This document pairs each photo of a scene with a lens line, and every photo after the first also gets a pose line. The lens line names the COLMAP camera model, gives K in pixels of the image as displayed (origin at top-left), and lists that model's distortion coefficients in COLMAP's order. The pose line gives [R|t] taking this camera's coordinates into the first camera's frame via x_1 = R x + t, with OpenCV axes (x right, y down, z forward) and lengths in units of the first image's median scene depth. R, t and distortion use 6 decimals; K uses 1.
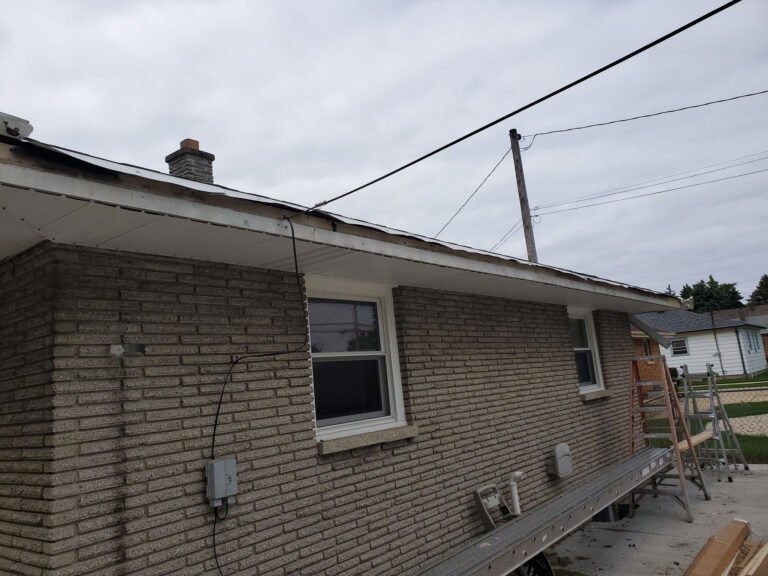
lens RADIAL K [[598.1, 0, 381.2], [0, 598.1, 287.3], [0, 0, 1]] dist [0.030442, -0.002103]
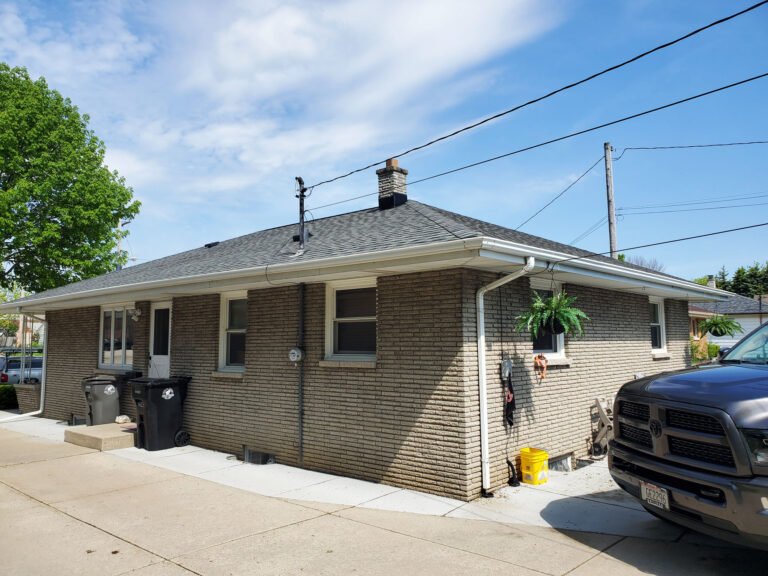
lens RADIAL K [[598.1, 0, 389.2], [0, 598.1, 287.3], [0, 0, 1]] dist [0.030442, -0.002103]
pose [[0.995304, 0.079287, -0.055536, -0.416723], [-0.074875, 0.994180, 0.077460, -0.092429], [0.061354, -0.072938, 0.995447, -0.875803]]
